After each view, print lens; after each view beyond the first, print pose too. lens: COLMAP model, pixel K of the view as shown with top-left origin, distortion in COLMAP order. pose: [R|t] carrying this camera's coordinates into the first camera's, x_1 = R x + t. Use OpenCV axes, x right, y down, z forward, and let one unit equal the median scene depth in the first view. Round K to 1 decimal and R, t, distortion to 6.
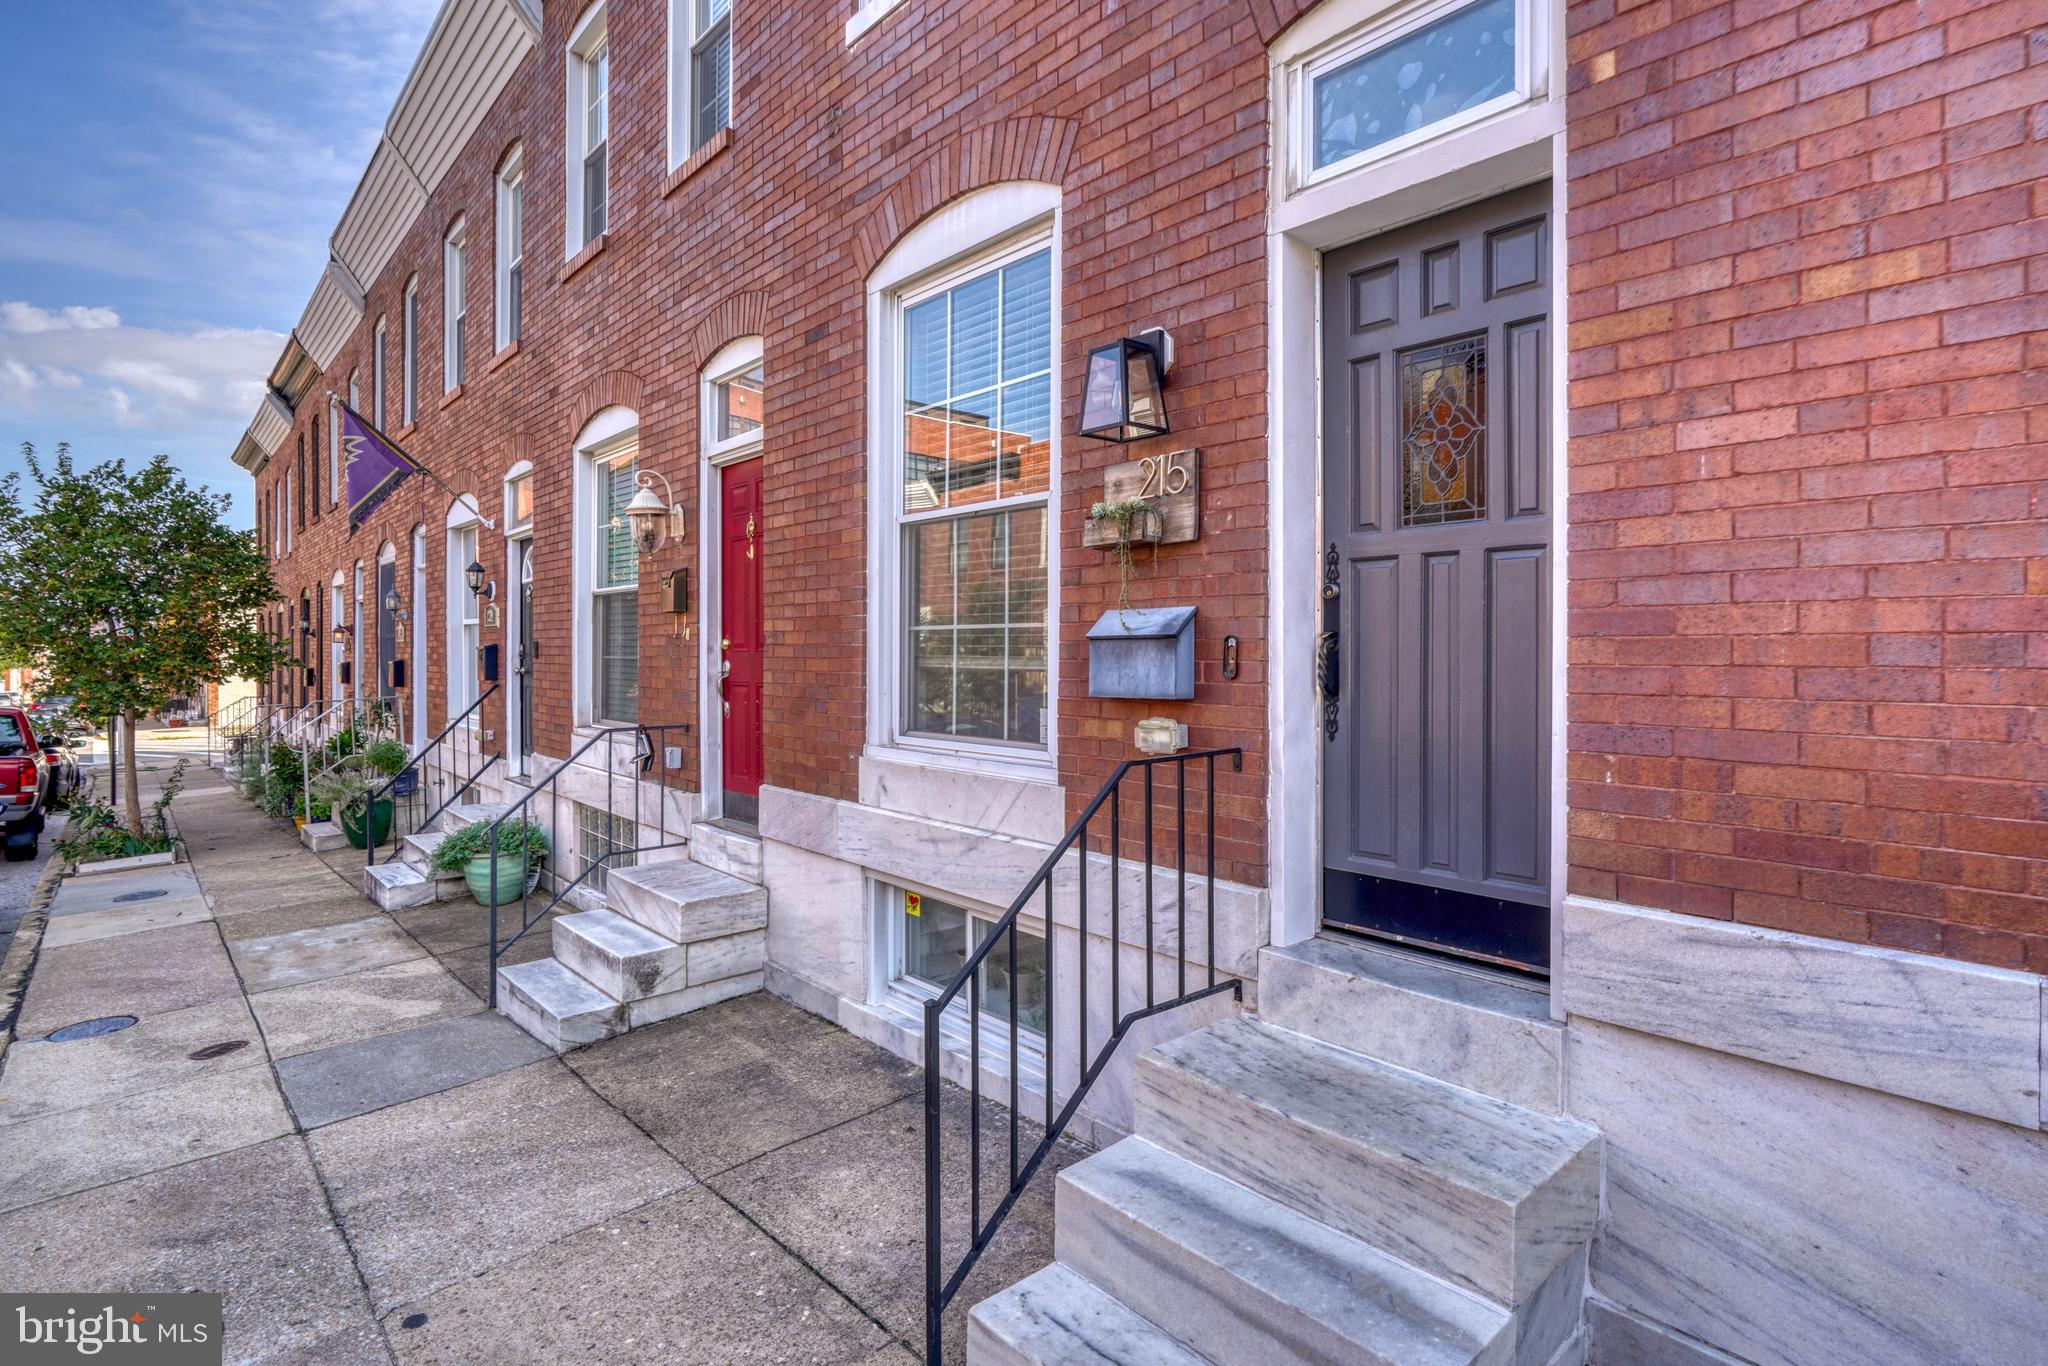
lens RADIAL K [[987.0, 0, 1024.4], [0, 987.0, 656.1], [0, 0, 1]] dist [0.000224, 0.001278]
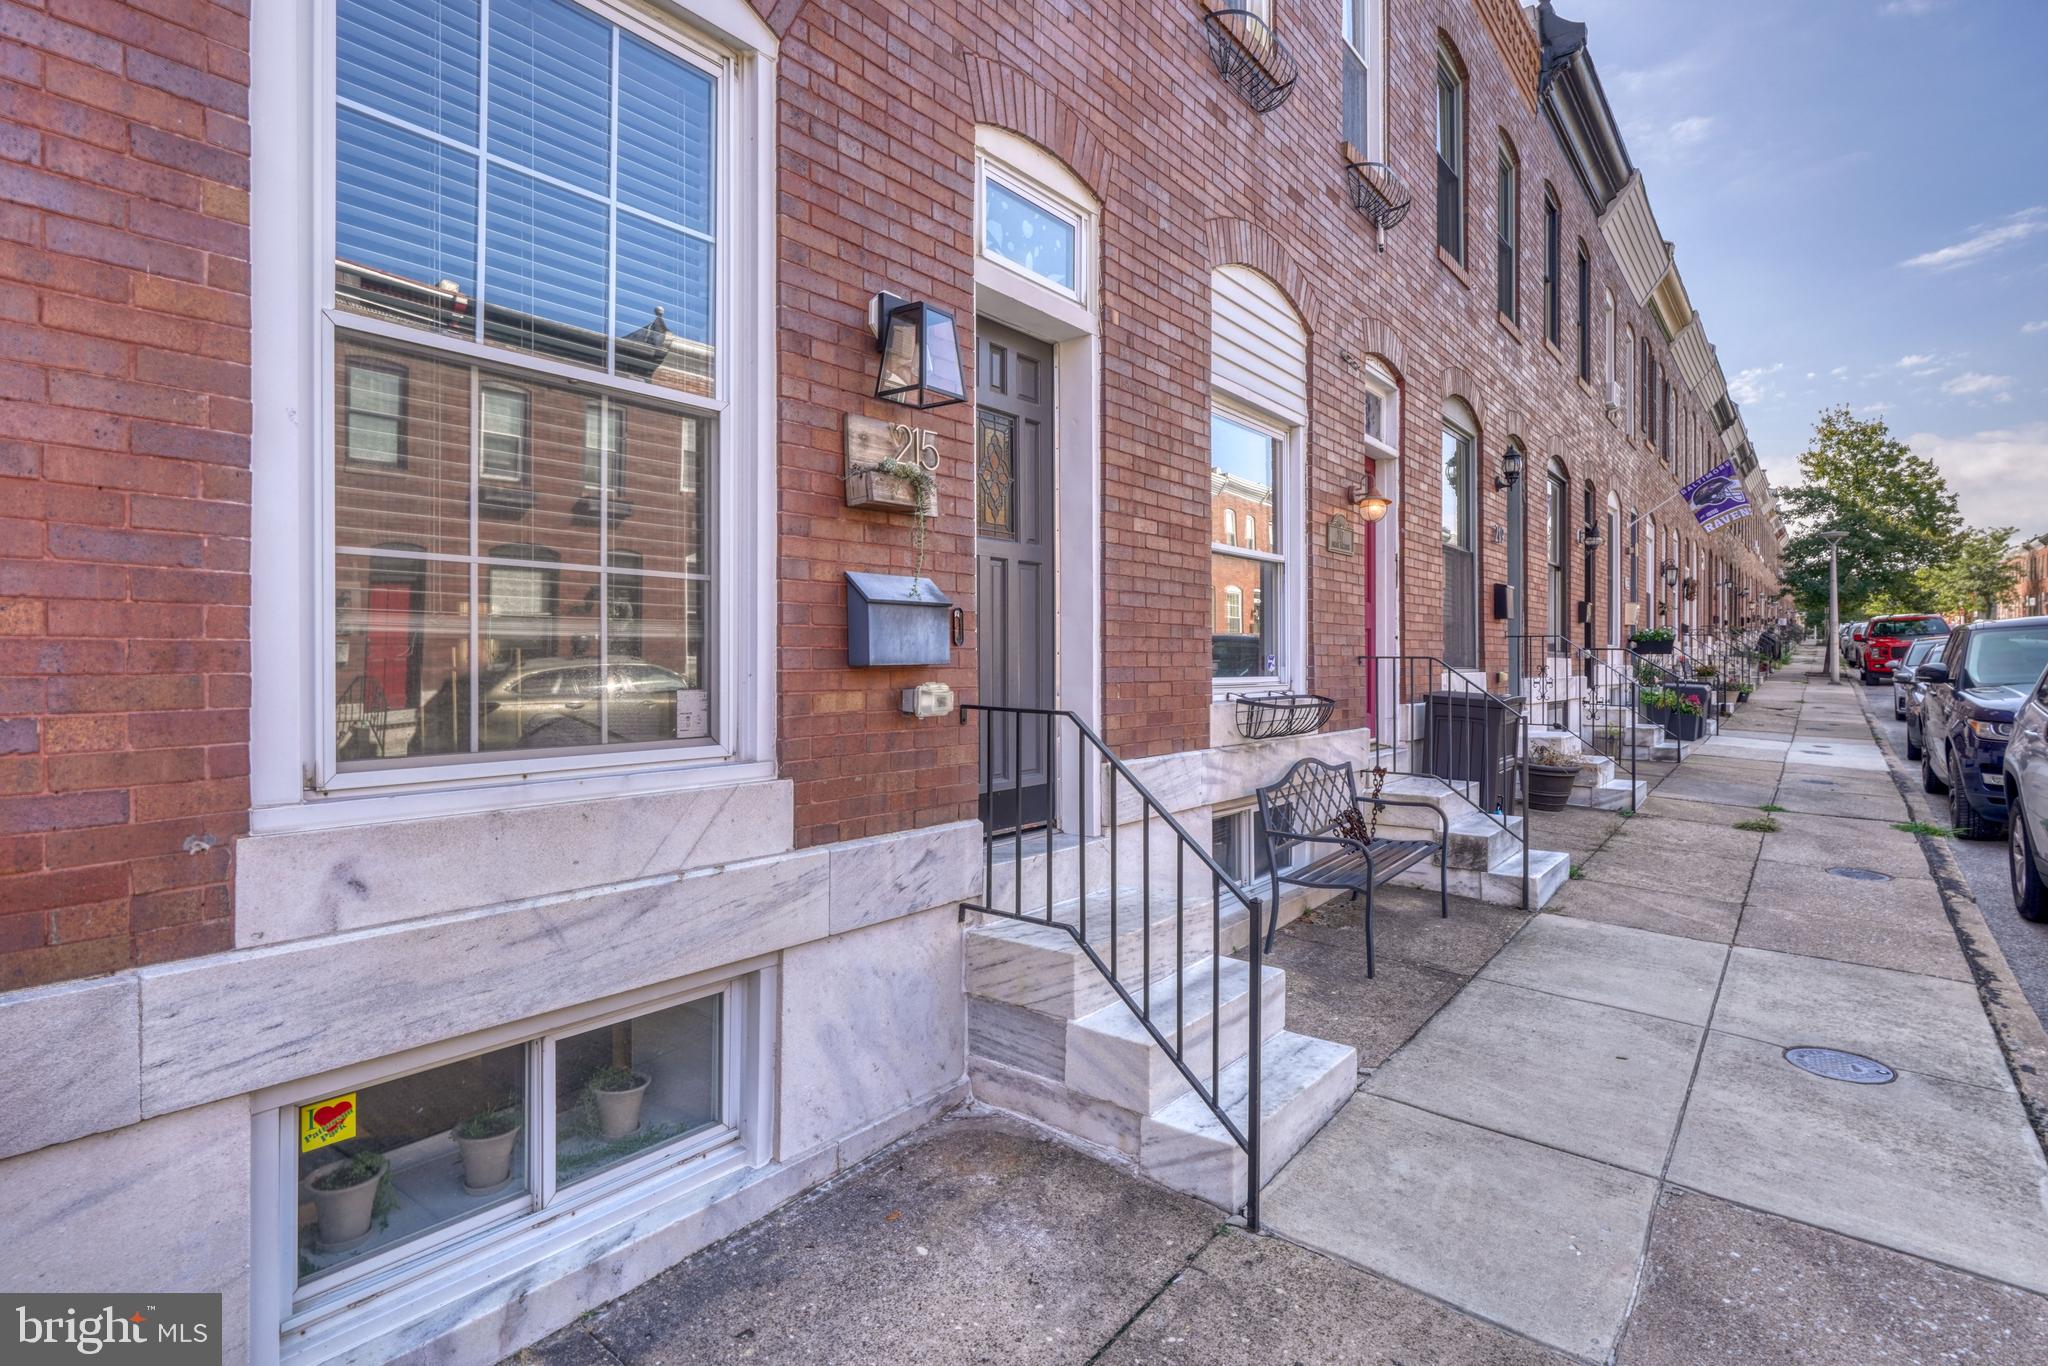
lens RADIAL K [[987.0, 0, 1024.4], [0, 987.0, 656.1], [0, 0, 1]] dist [0.000224, 0.001278]
pose [[-0.142901, -0.001330, 0.989736, -0.833427], [-0.001876, 0.999998, 0.001073, 0.030392], [-0.989735, -0.001704, -0.142903, 0.962469]]
